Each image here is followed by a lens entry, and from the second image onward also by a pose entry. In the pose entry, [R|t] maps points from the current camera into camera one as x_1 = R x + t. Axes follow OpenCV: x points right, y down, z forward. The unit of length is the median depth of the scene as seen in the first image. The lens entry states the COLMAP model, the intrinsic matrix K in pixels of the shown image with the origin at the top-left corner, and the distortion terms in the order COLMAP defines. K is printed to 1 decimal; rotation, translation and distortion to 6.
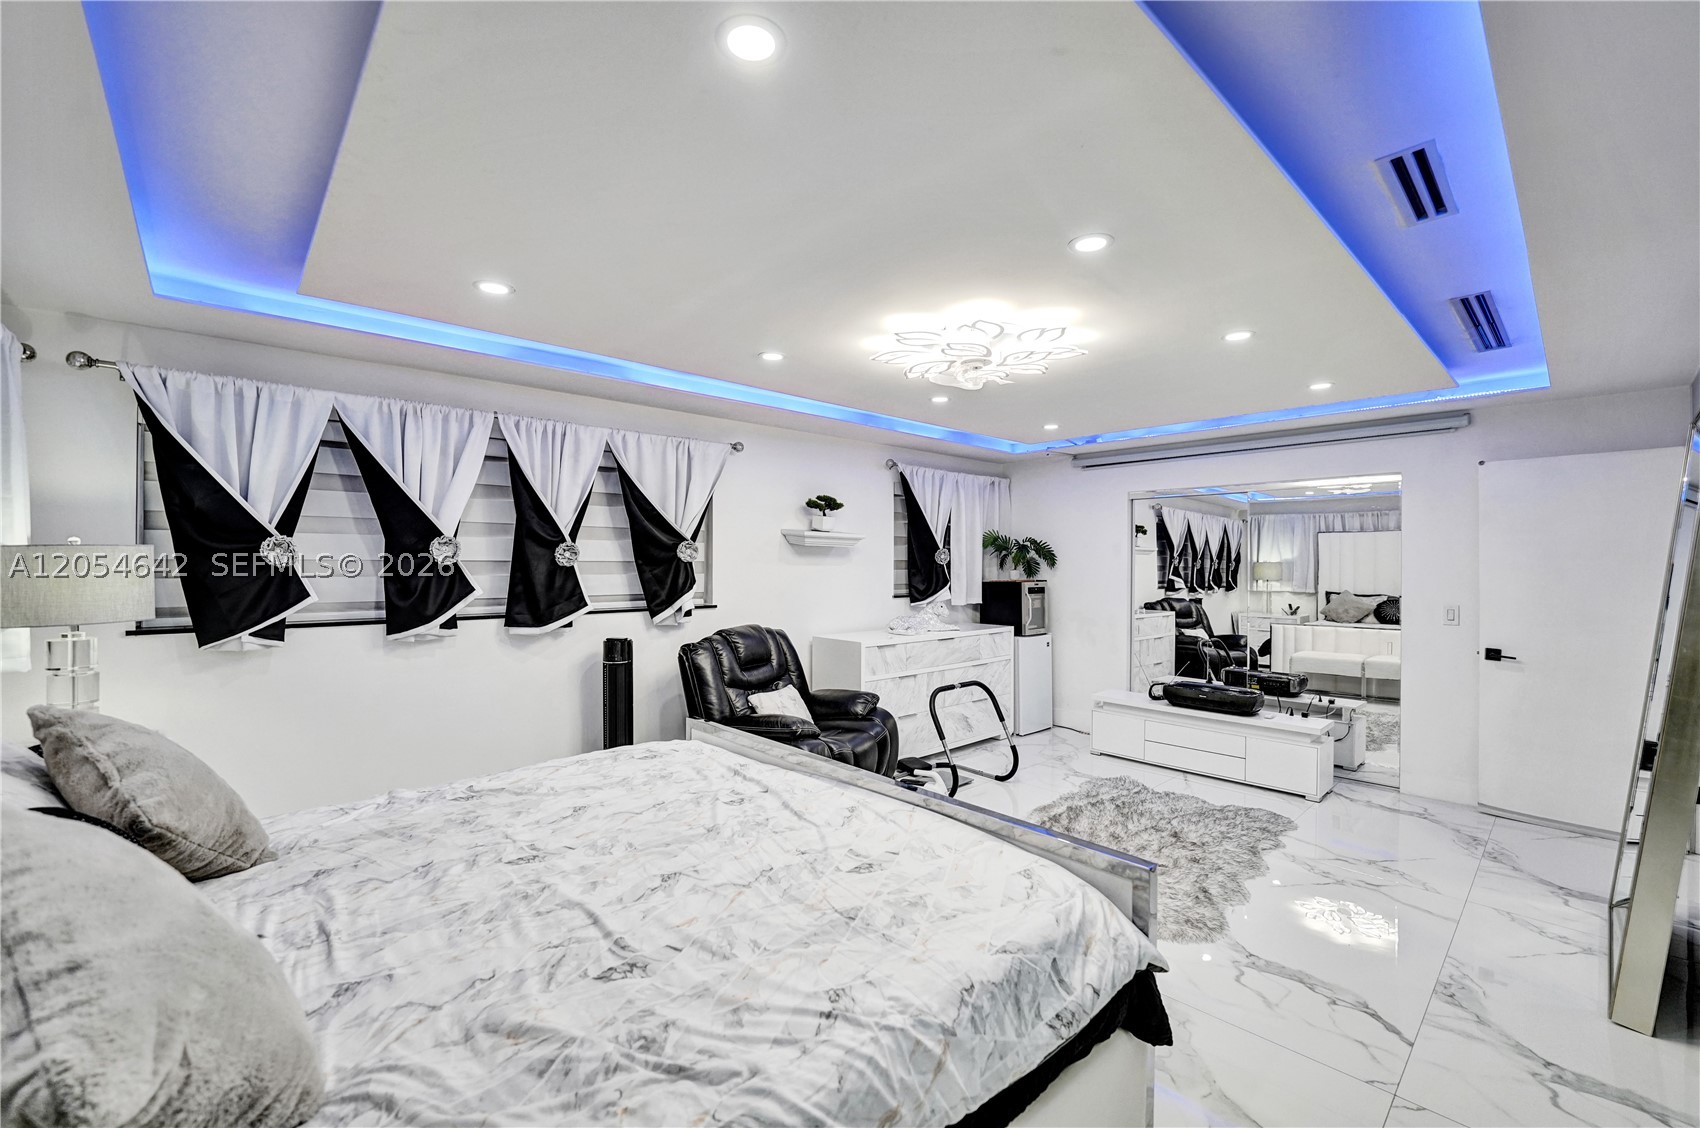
lens RADIAL K [[697.7, 0, 856.6], [0, 697.7, 553.6], [0, 0, 1]] dist [-0.023429, 0.000663]
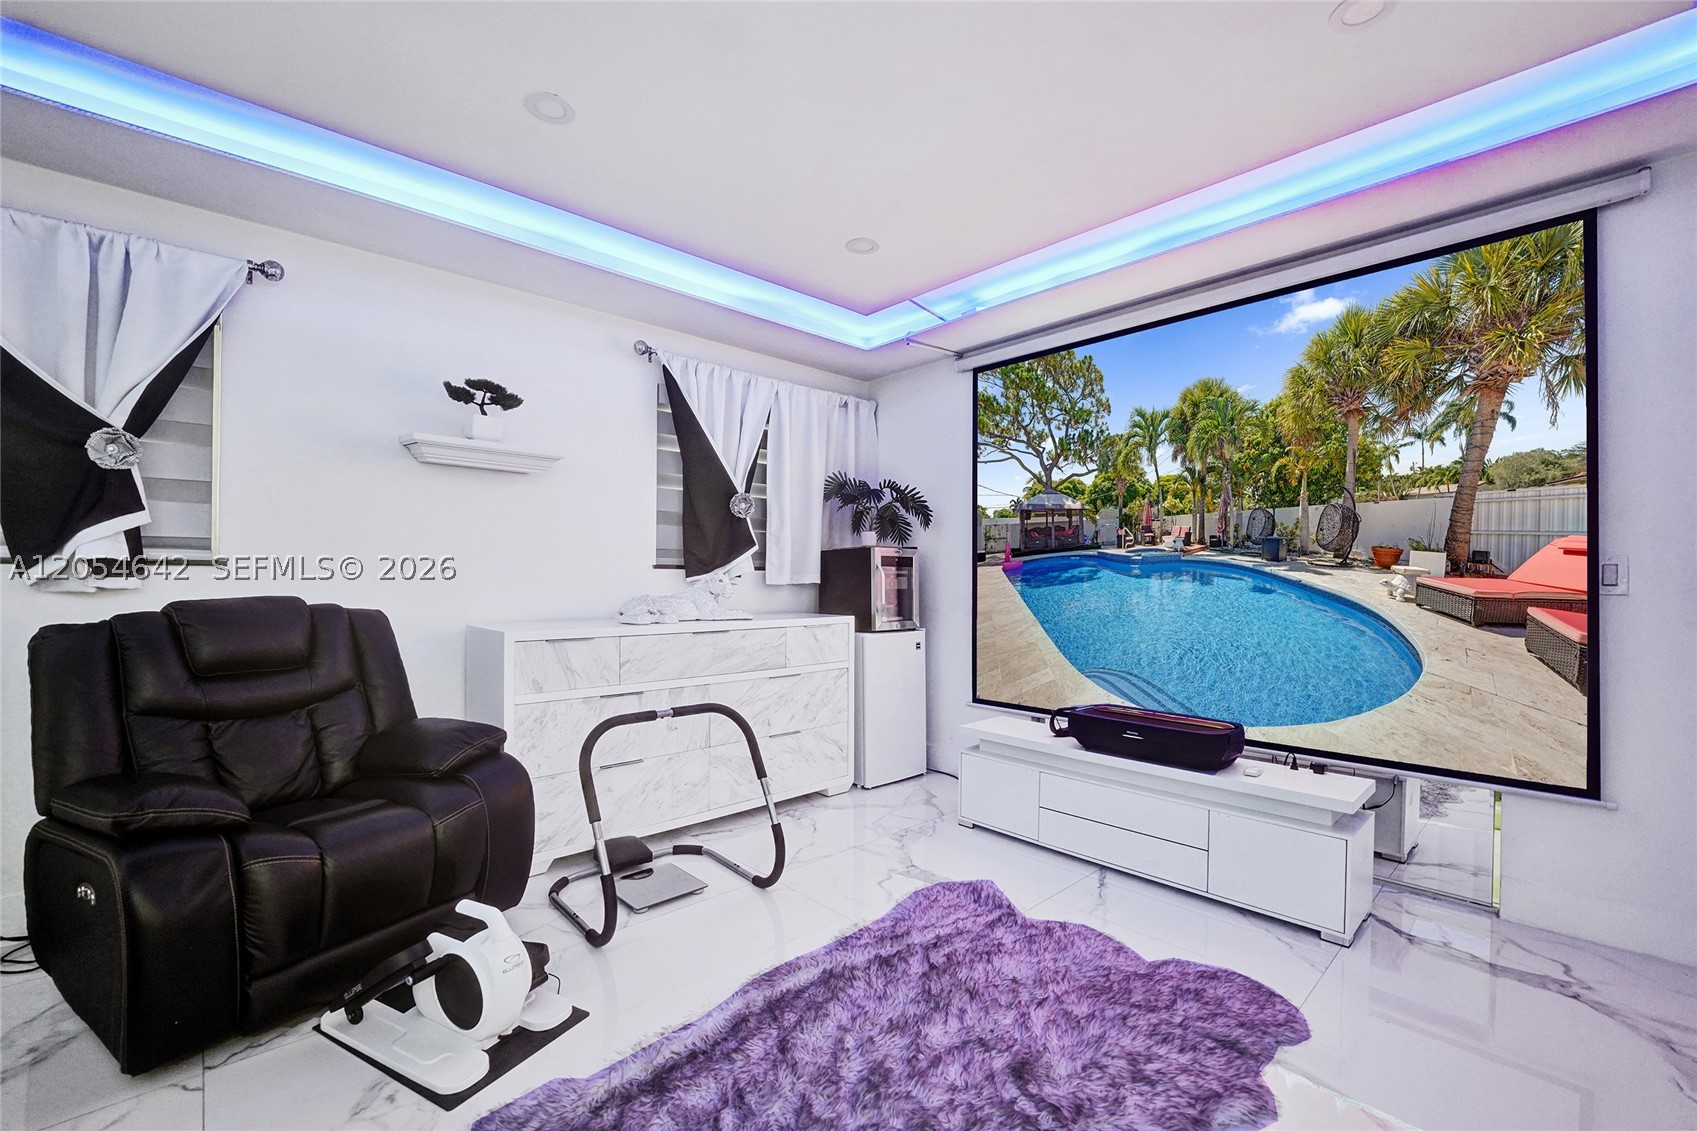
lens RADIAL K [[708.7, 0, 847.8], [0, 708.7, 572.4], [0, 0, 1]] dist [-0.029318, 0.002195]
pose [[0.999993, 0.003318, -0.001840, 0.256720], [-0.003301, 0.999956, 0.008757, 0.069050], [0.001869, -0.008751, 0.999960, 0.415524]]
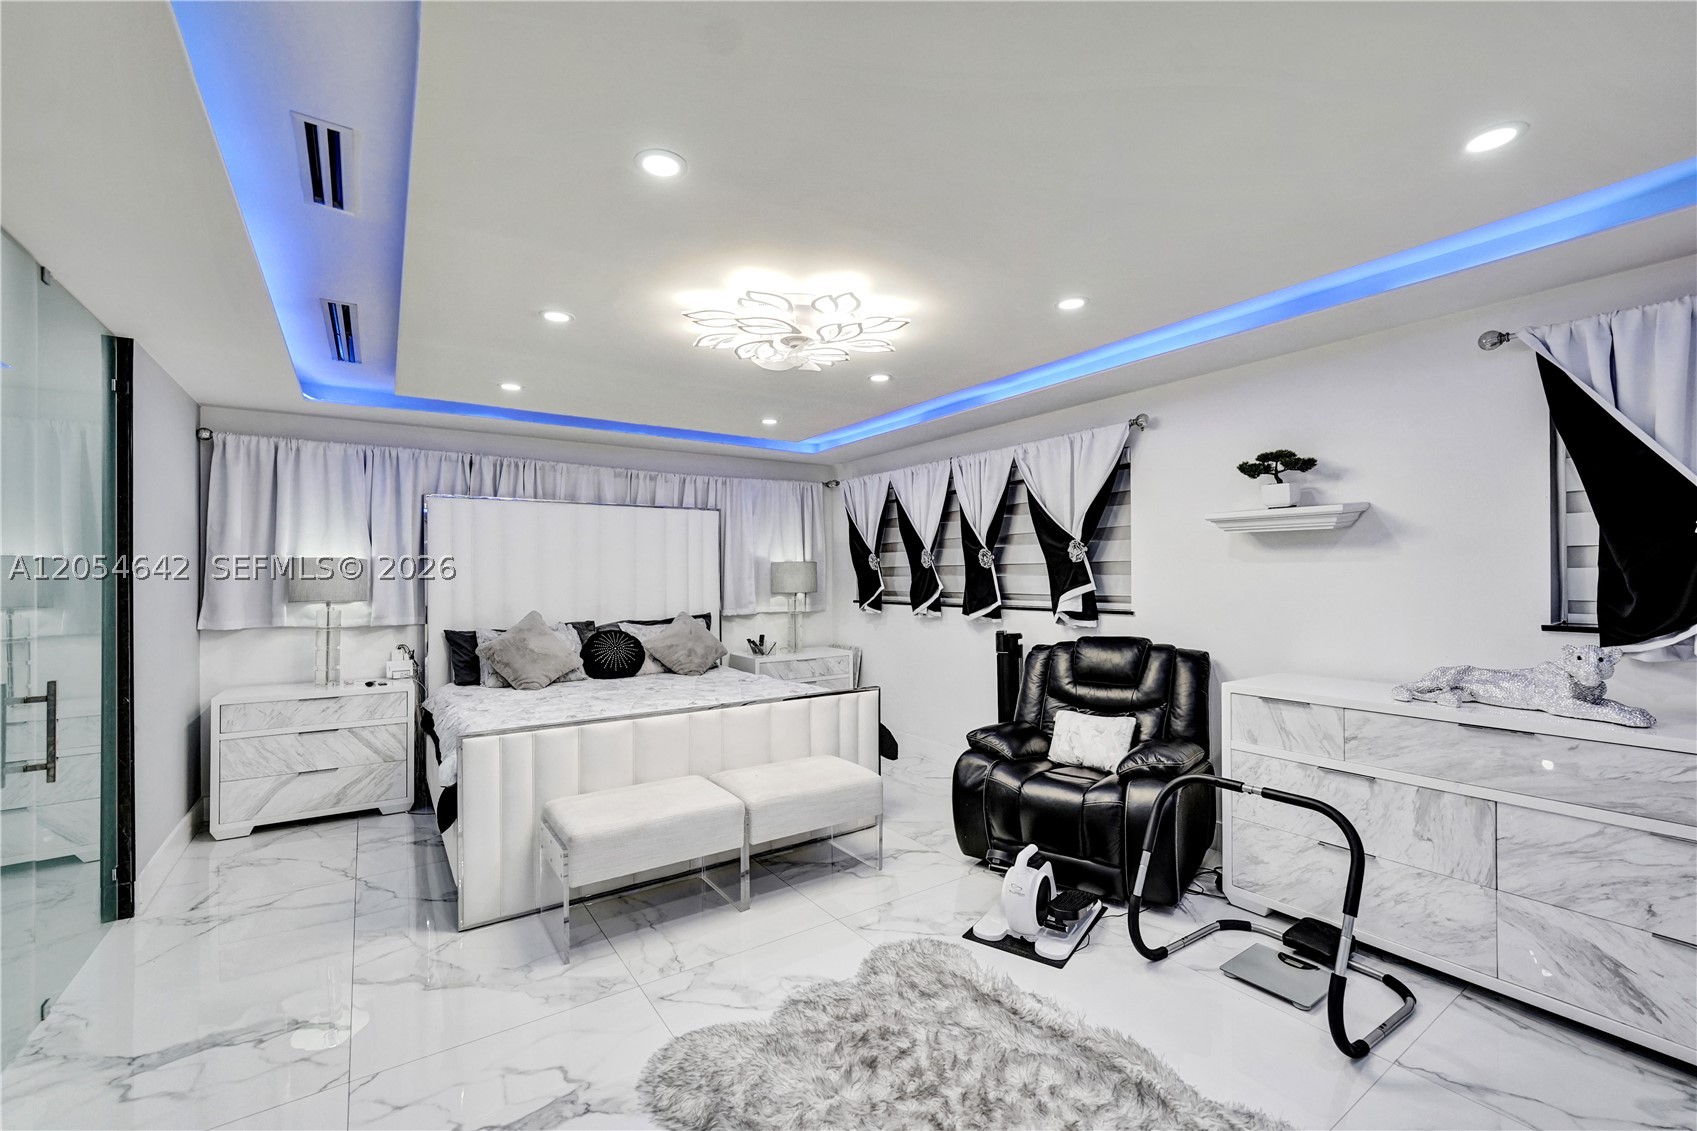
lens RADIAL K [[708.7, 0, 851.9], [0, 708.7, 571.2], [0, 0, 1]] dist [-0.029318, 0.002195]
pose [[-0.150982, -0.008055, -0.988504, 0.636182], [0.018920, 0.999760, -0.011036, 0.024775], [0.988355, -0.020368, -0.150793, 0.710484]]
